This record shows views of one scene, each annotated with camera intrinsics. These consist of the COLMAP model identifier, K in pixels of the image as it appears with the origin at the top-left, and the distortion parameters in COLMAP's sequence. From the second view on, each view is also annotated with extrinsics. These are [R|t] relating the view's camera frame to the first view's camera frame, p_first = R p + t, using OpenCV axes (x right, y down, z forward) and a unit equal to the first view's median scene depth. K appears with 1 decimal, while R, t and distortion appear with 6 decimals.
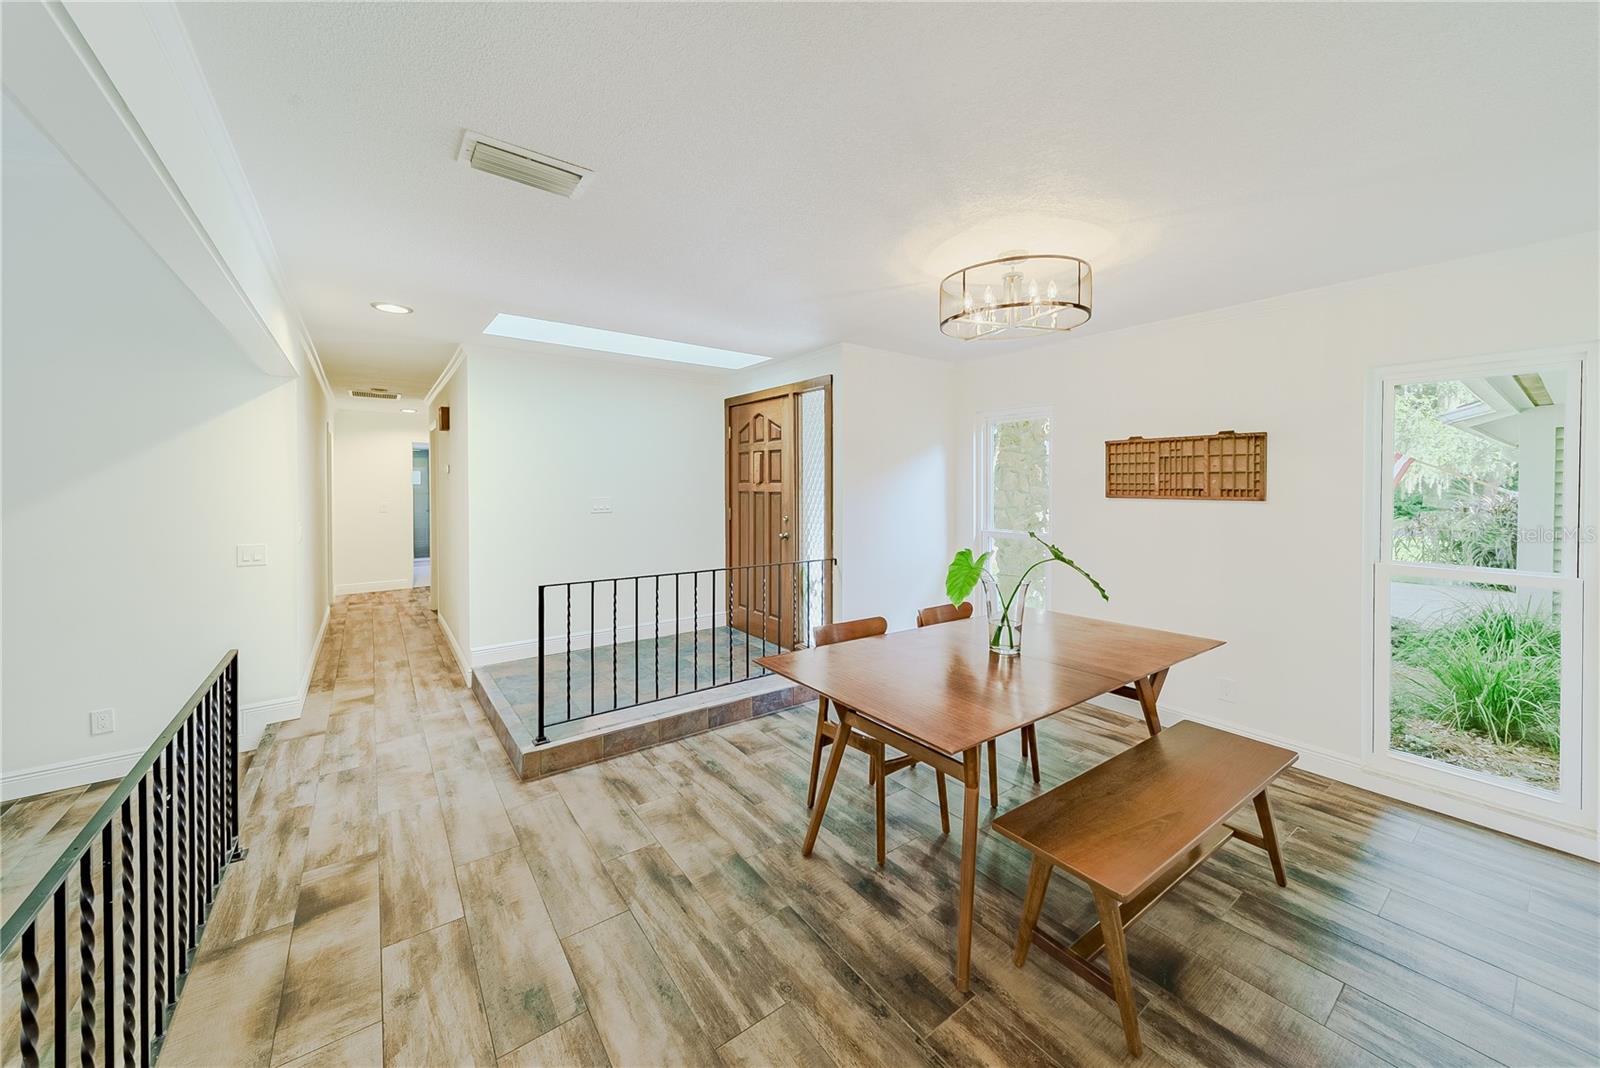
lens RADIAL K [[579.9, 0, 821.3], [0, 579.9, 493.0], [0, 0, 1]] dist [0.008920, -0.000175]
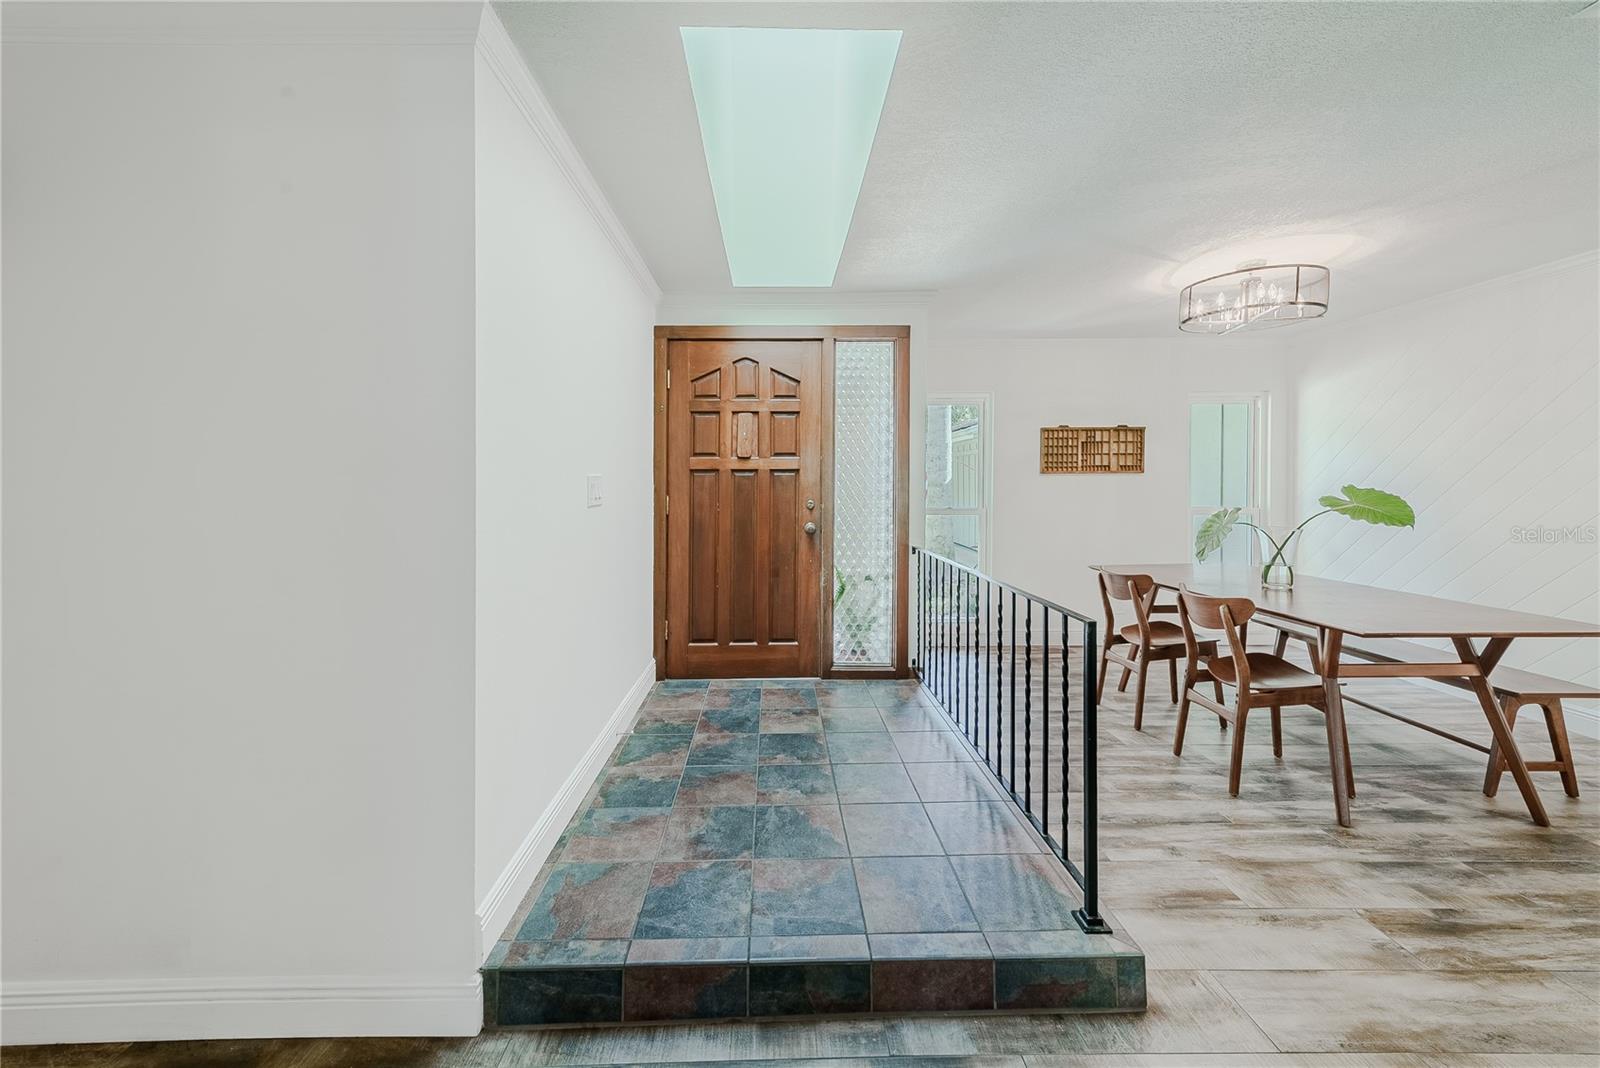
lens RADIAL K [[579.9, 0, 782.4], [0, 579.9, 491.8], [0, 0, 1]] dist [0.008920, -0.000175]
pose [[0.599814, -0.018275, 0.799931, -1.272156], [0.020113, 0.999768, 0.007759, 0.040263], [-0.799887, 0.011435, 0.600042, 1.088781]]
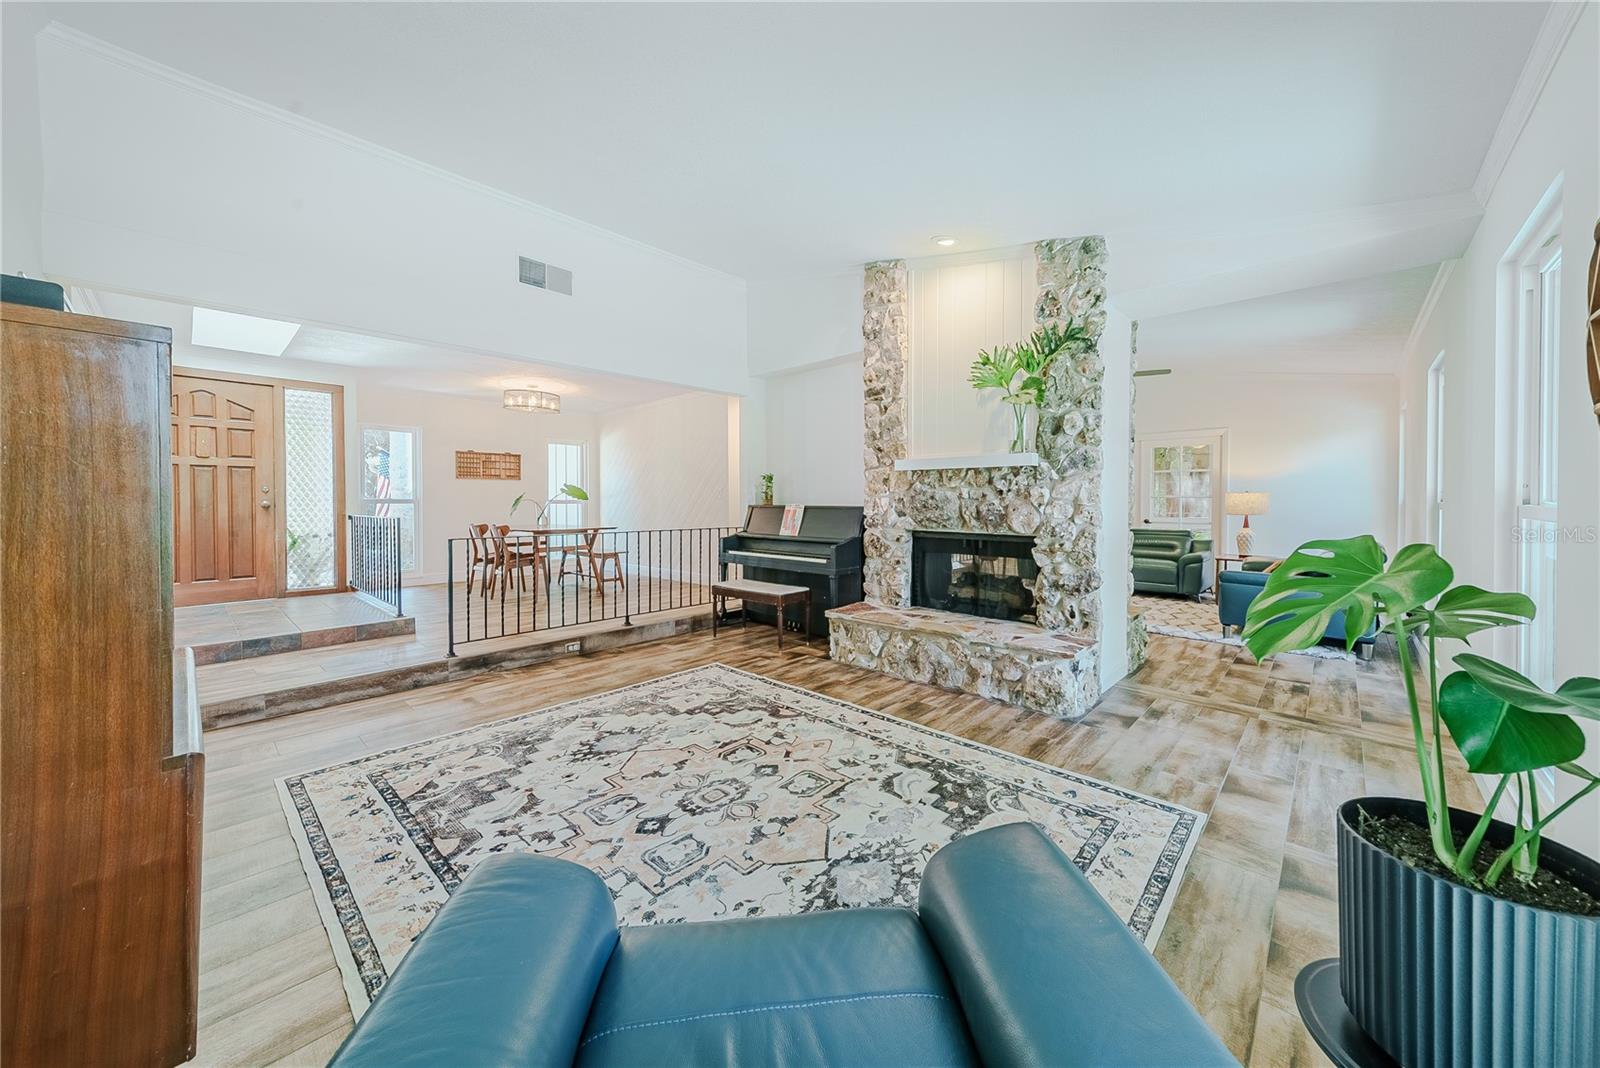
lens RADIAL K [[579.9, 0, 811.4], [0, 579.9, 522.1], [0, 0, 1]] dist [0.008920, -0.000175]
pose [[-0.165242, -0.037396, 0.985544, -2.688583], [0.014749, 0.999075, 0.040382, 0.150413], [-0.986143, 0.021209, -0.164537, 0.169333]]
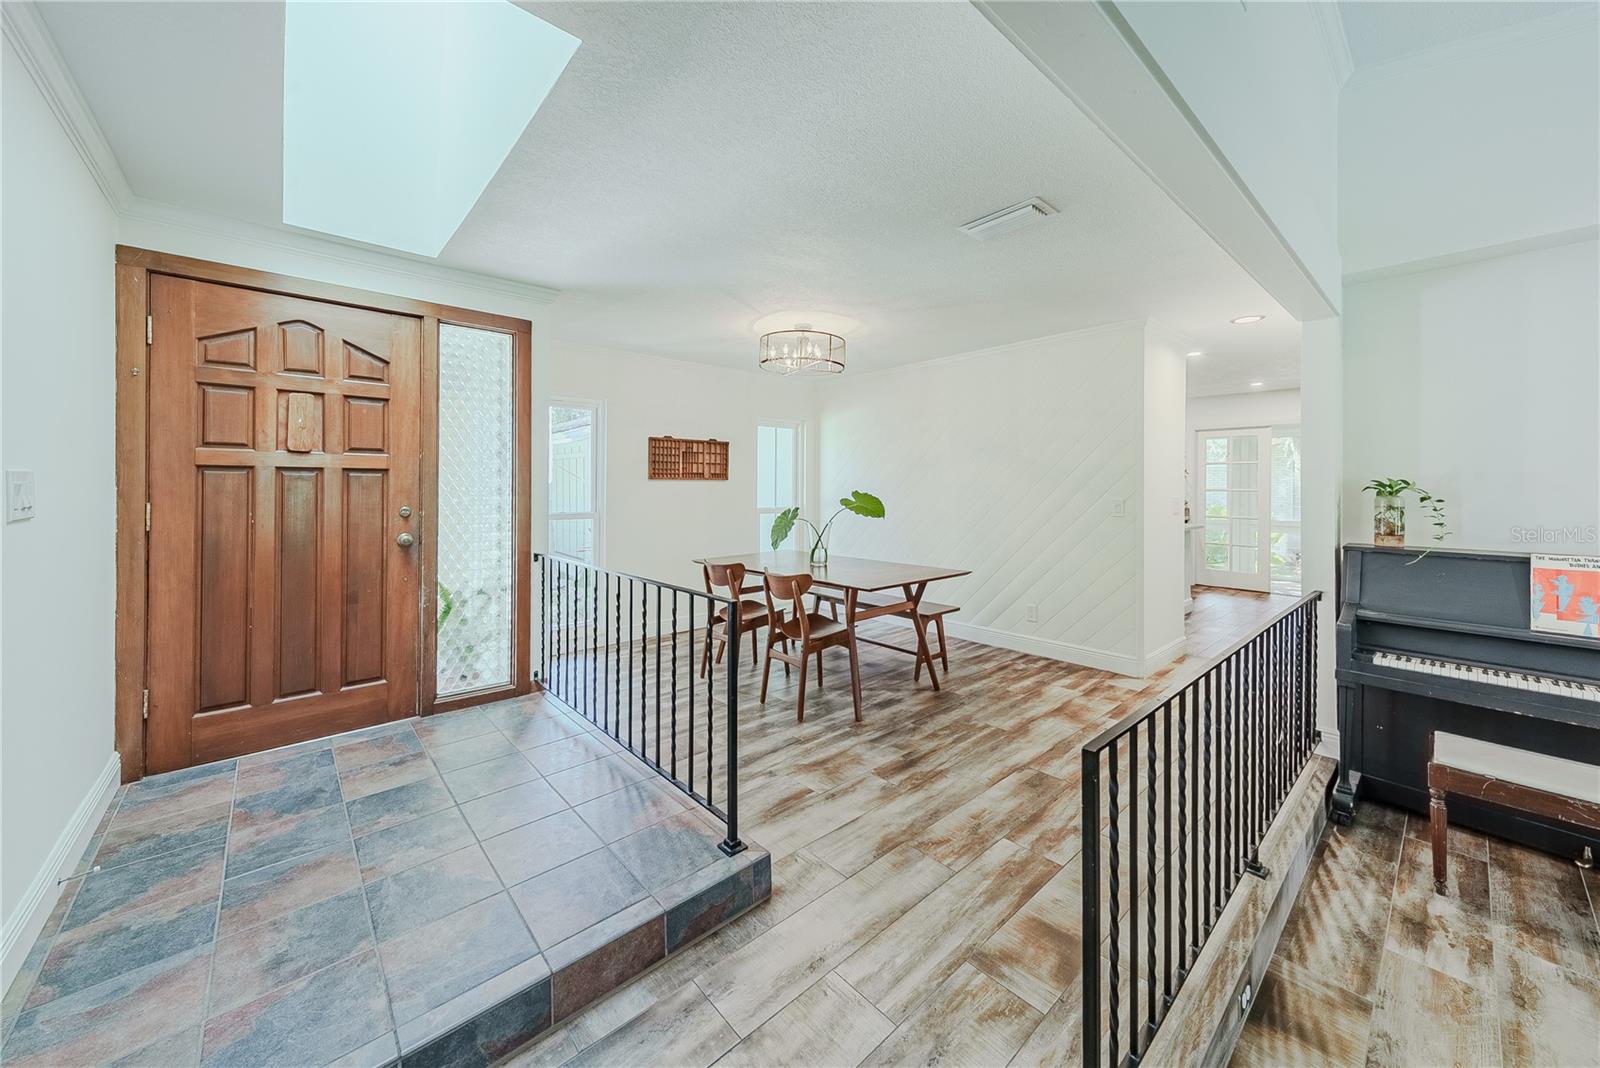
lens RADIAL K [[579.9, 0, 799.4], [0, 579.9, 497.9], [0, 0, 1]] dist [0.008920, -0.000175]
pose [[-0.070117, -0.021952, 0.997297, -1.339380], [0.013552, 0.999645, 0.022956, 0.038853], [-0.997447, 0.015125, -0.069795, 1.164535]]
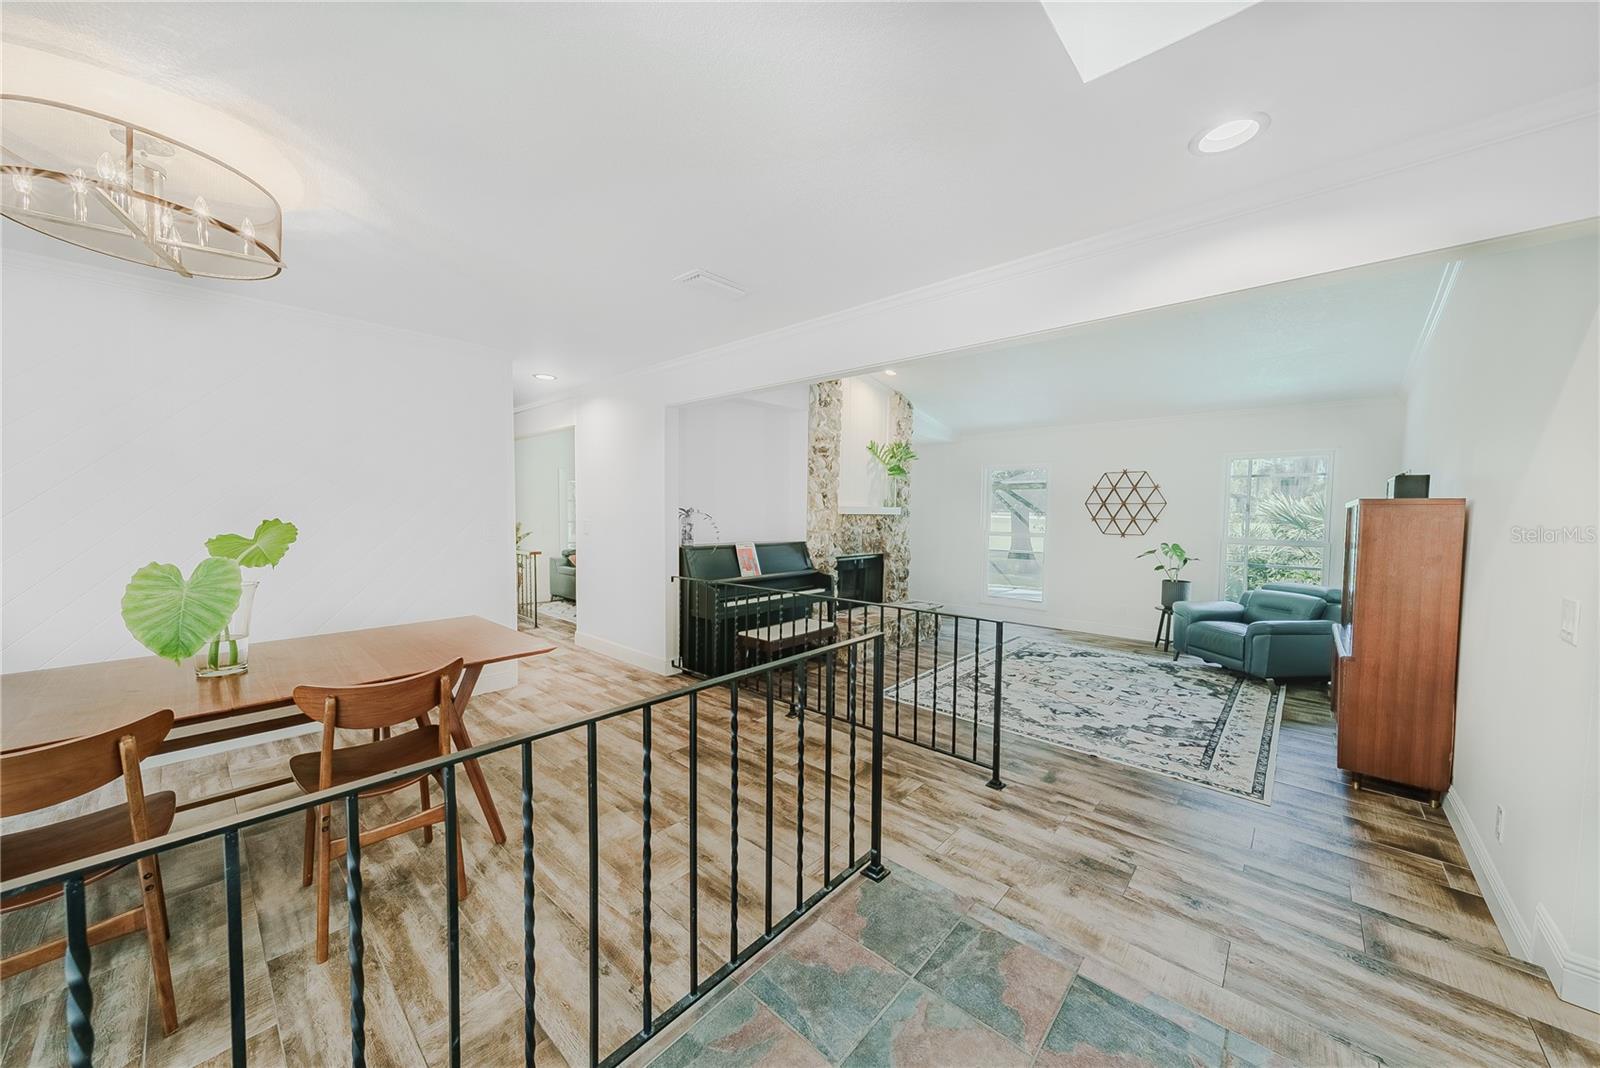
lens RADIAL K [[543.0, 0, 801.2], [0, 543.0, 542.5], [0, 0, 1]] dist [0.003263, 0.000148]
pose [[-0.986362, -0.001210, -0.164584, -0.364086], [-0.013358, 0.997263, 0.072724, 0.022473], [0.164045, 0.073931, -0.983678, 1.870511]]
